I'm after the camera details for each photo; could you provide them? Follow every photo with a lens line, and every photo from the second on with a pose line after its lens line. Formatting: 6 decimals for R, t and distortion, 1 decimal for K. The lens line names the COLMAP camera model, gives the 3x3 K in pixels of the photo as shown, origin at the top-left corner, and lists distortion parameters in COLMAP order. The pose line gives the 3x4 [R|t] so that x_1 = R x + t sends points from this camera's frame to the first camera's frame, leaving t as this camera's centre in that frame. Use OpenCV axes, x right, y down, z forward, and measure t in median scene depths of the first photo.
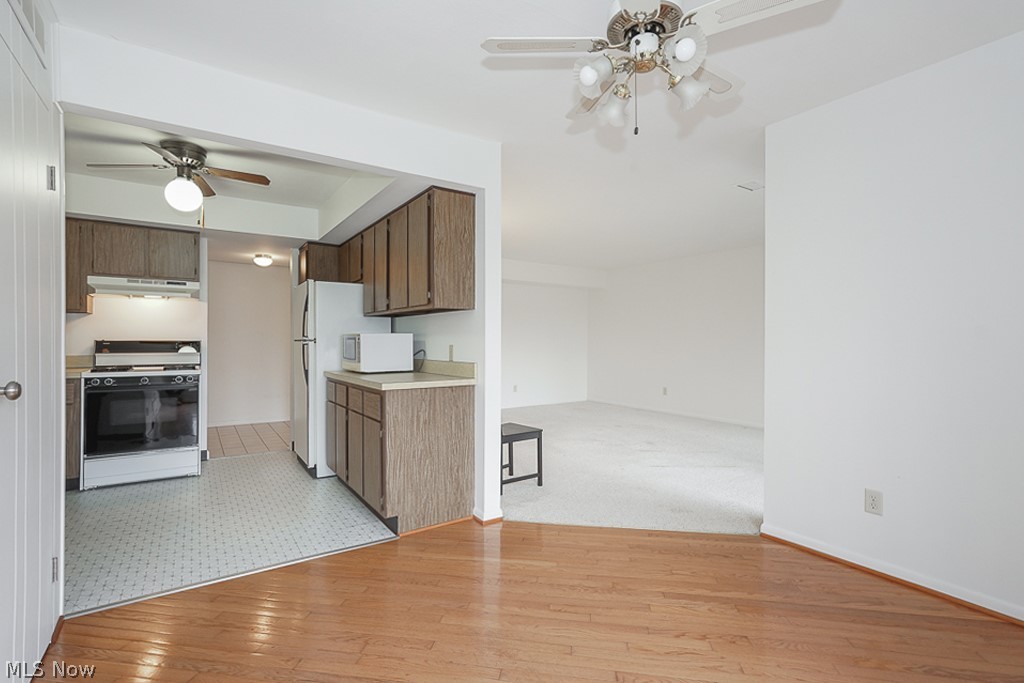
lens RADIAL K [[476.6, 0, 512.0], [0, 476.6, 341.5], [0, 0, 1]] dist [-0.000414, 0.009443]
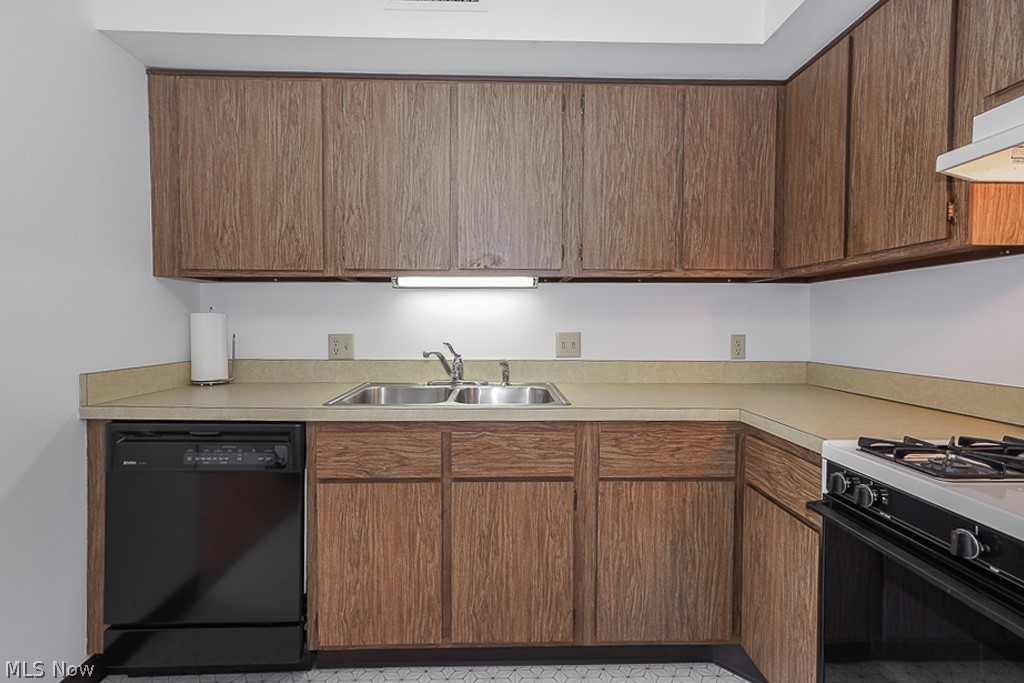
lens RADIAL K [[493.0, 0, 511.3], [0, 493.0, 333.4], [0, 0, 1]] dist [-0.002306, 0.010215]
pose [[-0.533945, 0.009772, -0.845463, -0.458826], [-0.013666, 0.999703, 0.020185, -0.008254], [0.845409, 0.022332, -0.533652, 0.885526]]
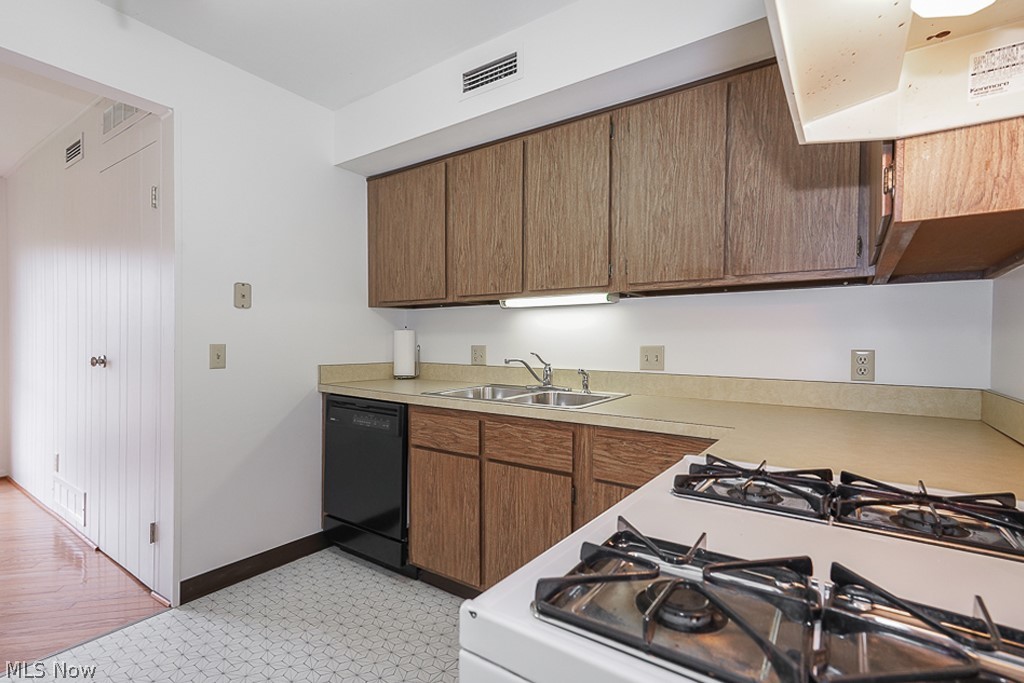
lens RADIAL K [[477.3, 0, 514.6], [0, 477.3, 348.1], [0, 0, 1]] dist [0.003205, 0.000535]
pose [[-0.931961, -0.008241, -0.362465, -0.615801], [-0.016044, 0.999700, 0.018524, -0.003992], [0.362203, 0.023079, -0.931813, 1.091972]]
